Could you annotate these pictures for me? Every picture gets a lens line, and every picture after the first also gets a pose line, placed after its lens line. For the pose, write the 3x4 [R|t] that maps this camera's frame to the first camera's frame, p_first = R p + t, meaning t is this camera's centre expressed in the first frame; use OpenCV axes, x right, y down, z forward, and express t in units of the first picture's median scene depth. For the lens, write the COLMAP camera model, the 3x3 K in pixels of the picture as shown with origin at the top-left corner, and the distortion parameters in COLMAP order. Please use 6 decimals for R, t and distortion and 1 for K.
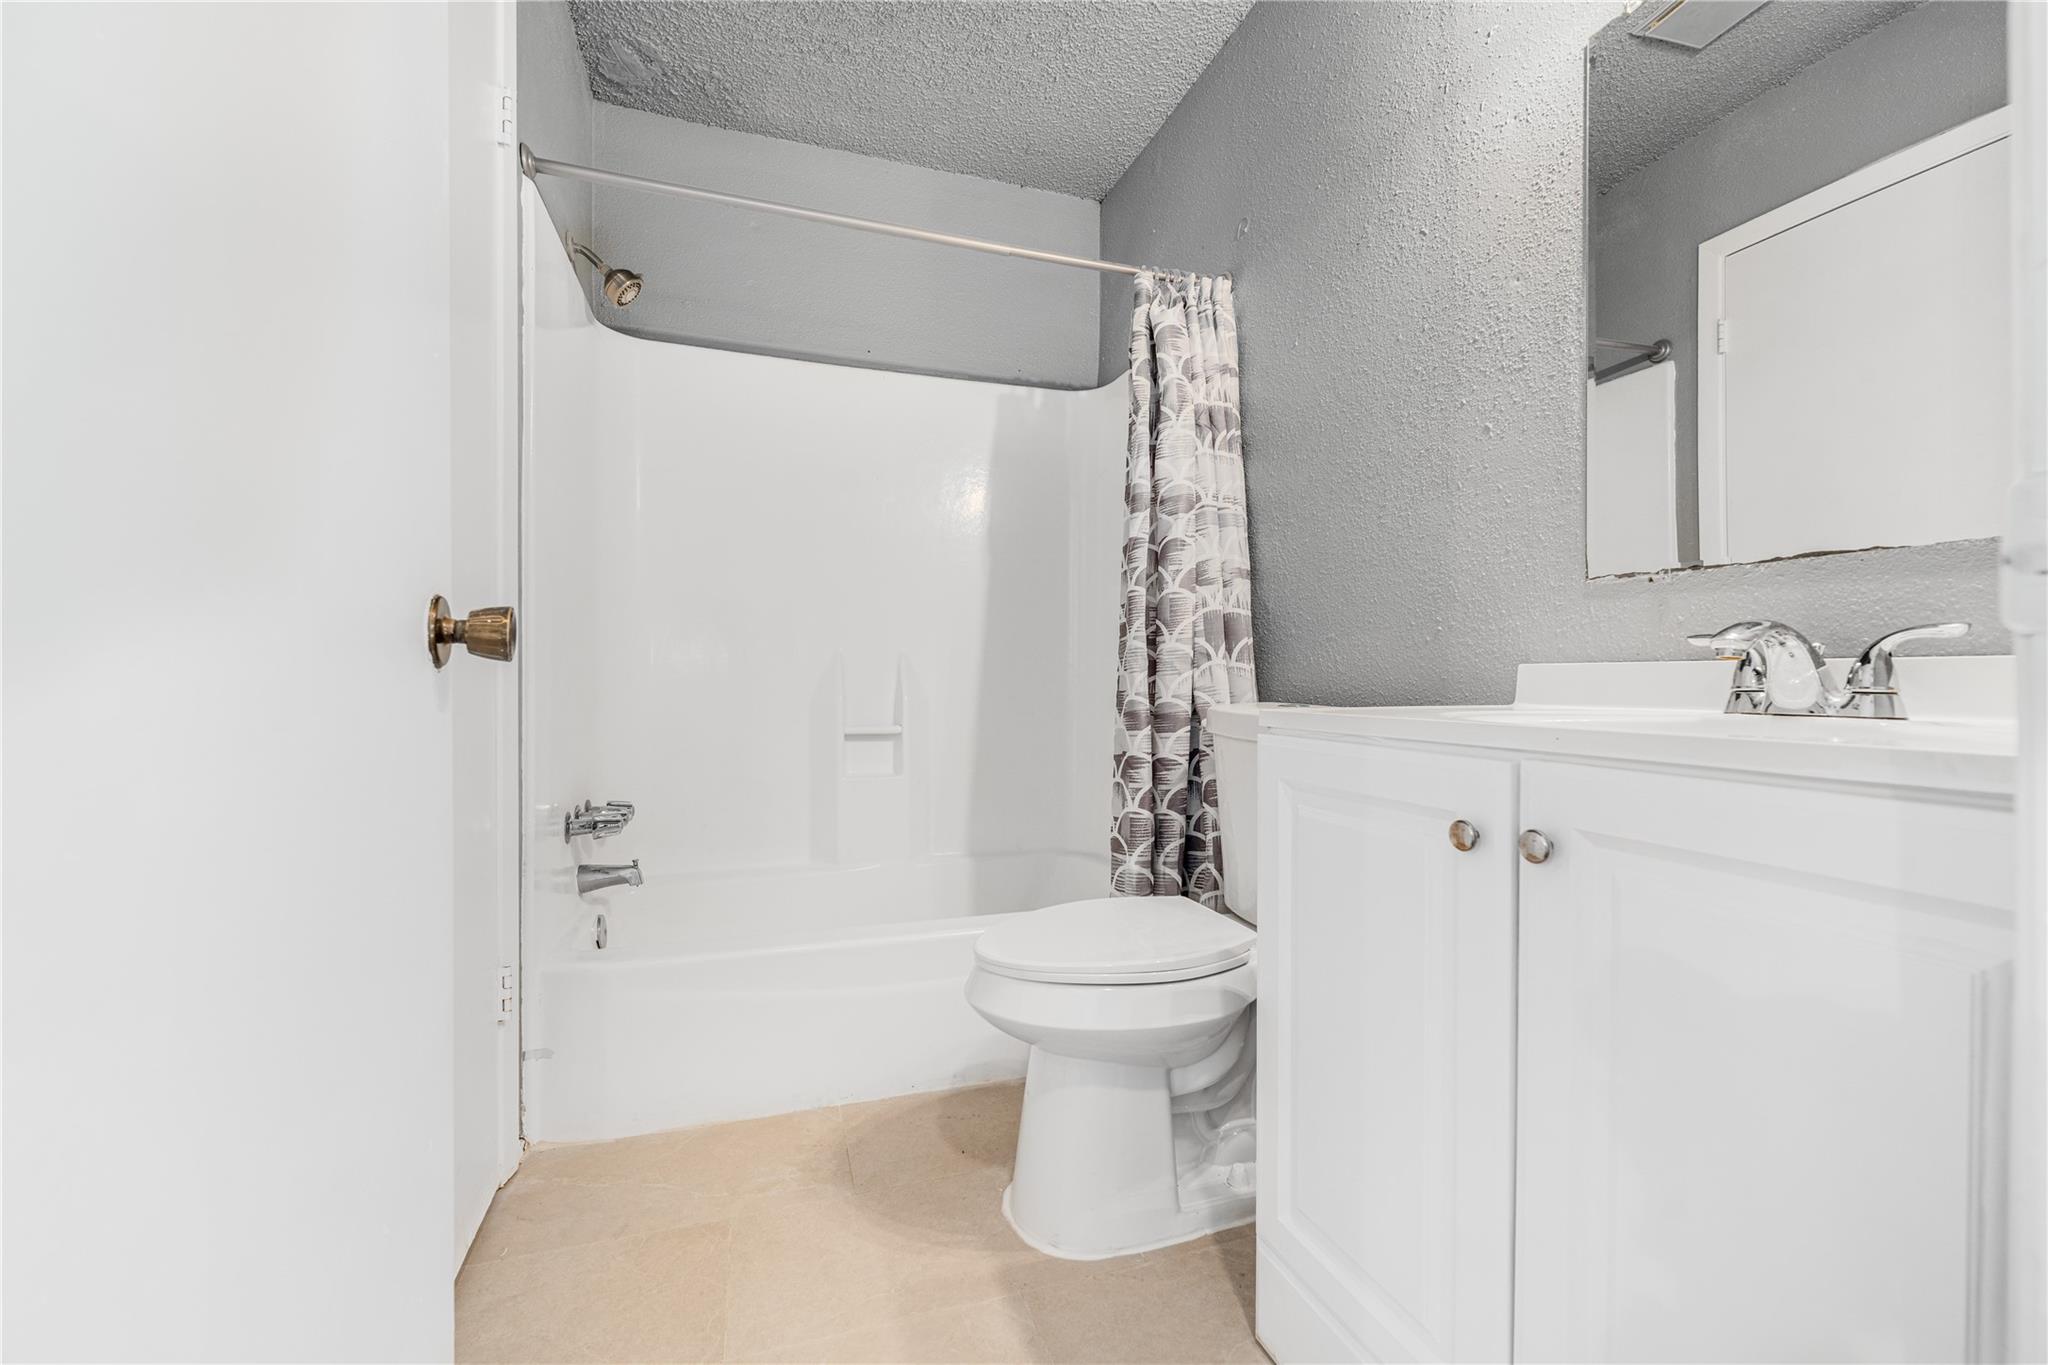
lens RADIAL K [[832.8, 0, 1022.3], [0, 832.8, 681.3], [0, 0, 1]] dist [0.002874, -0.000526]
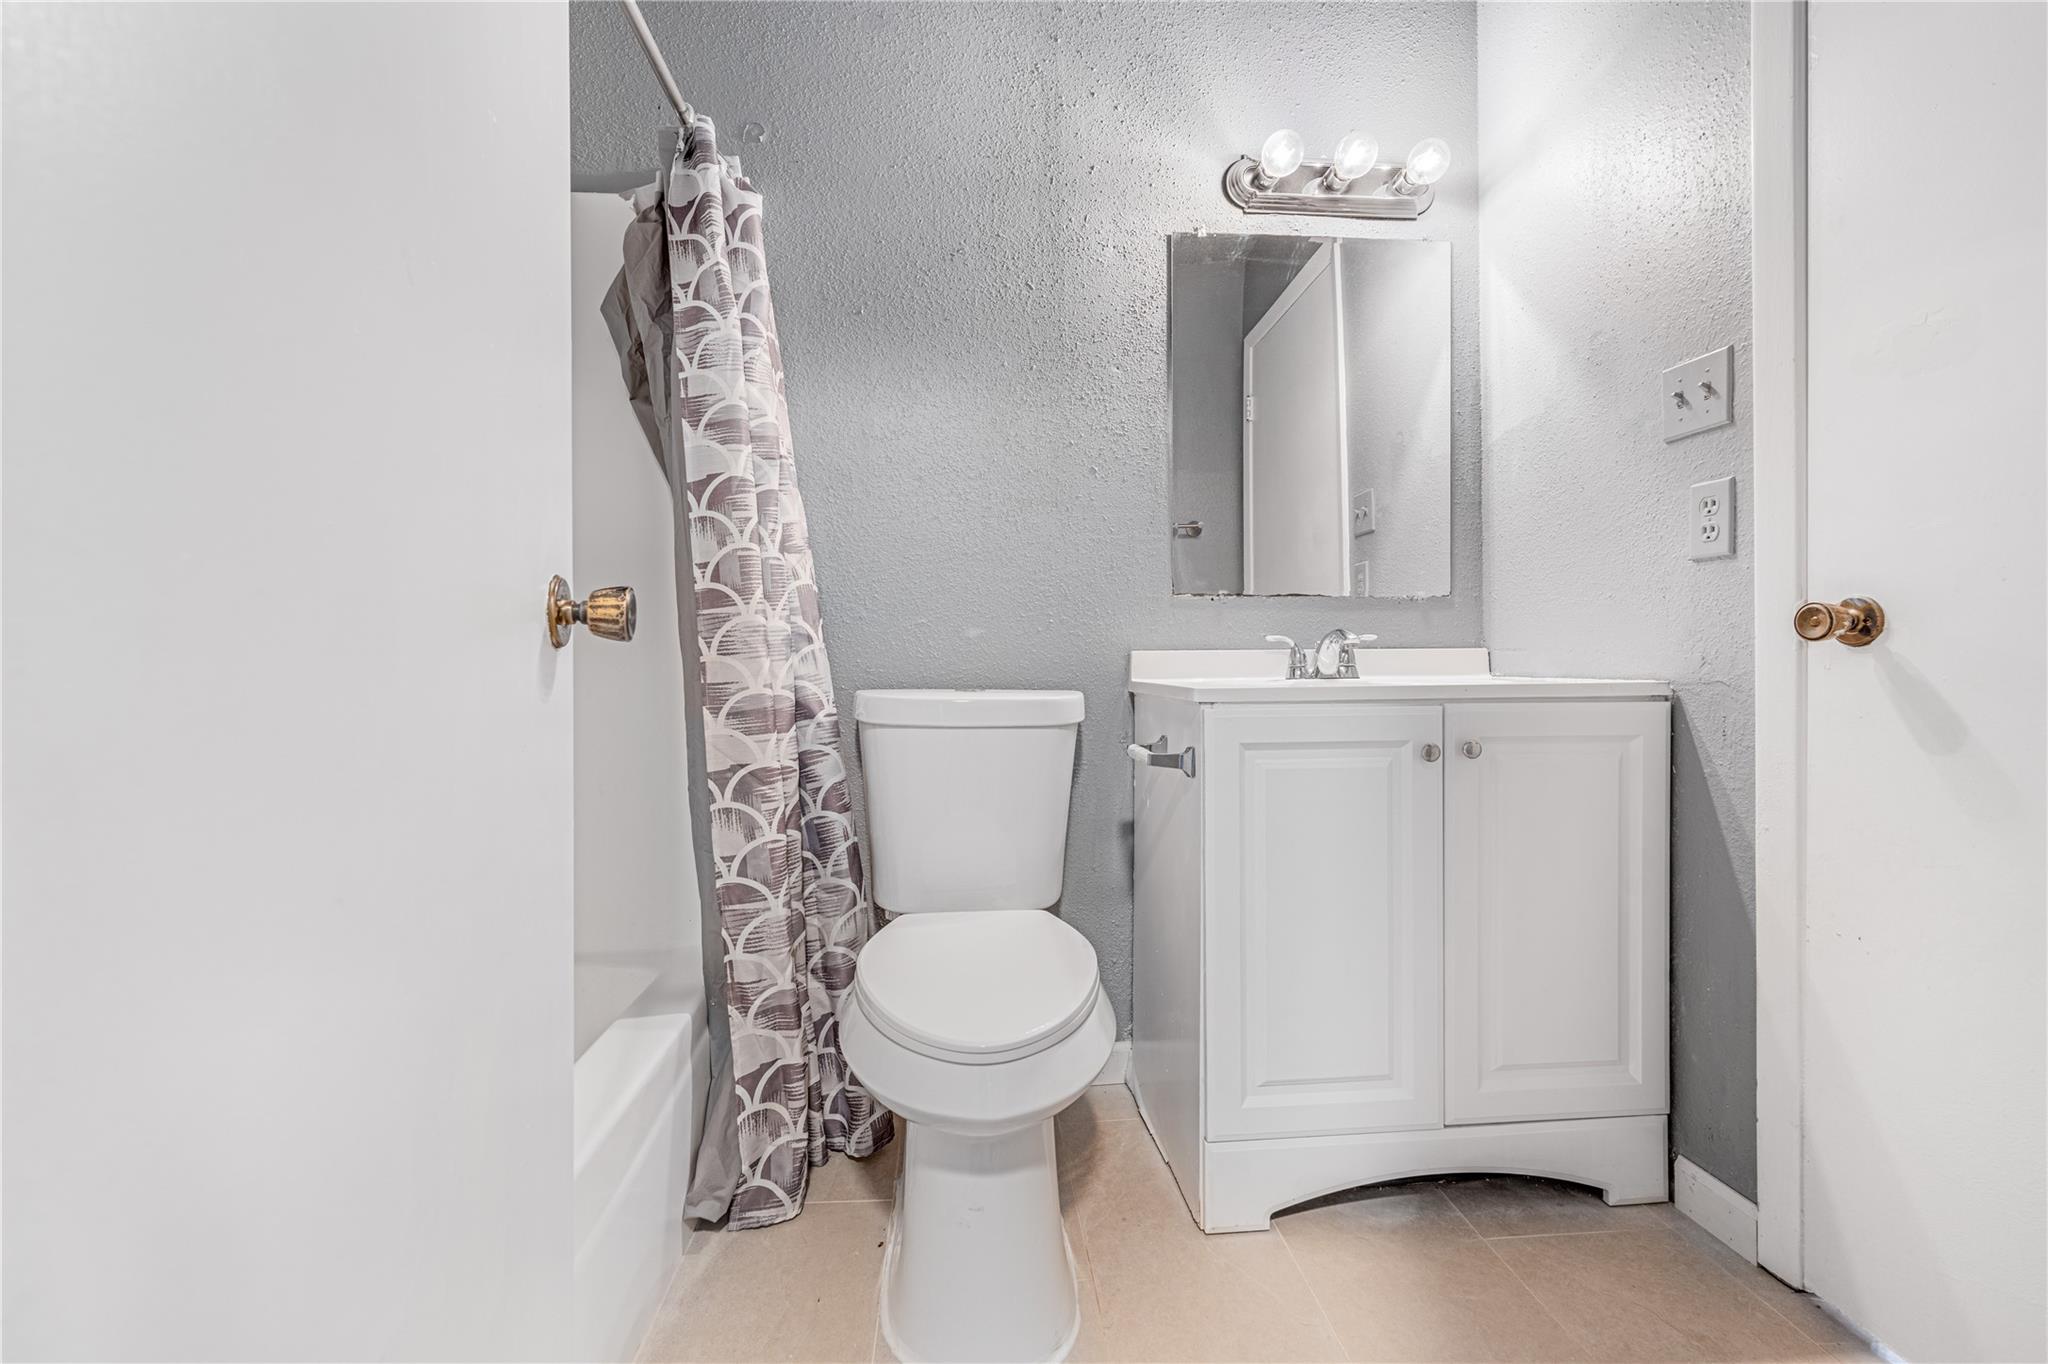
lens RADIAL K [[832.8, 0, 1024.6], [0, 832.8, 666.1], [0, 0, 1]] dist [0.002874, -0.000526]
pose [[0.234756, -0.012886, 0.971969, -0.571136], [0.014237, 0.999850, 0.009817, -0.007698], [-0.971950, 0.011533, 0.234904, 0.617556]]
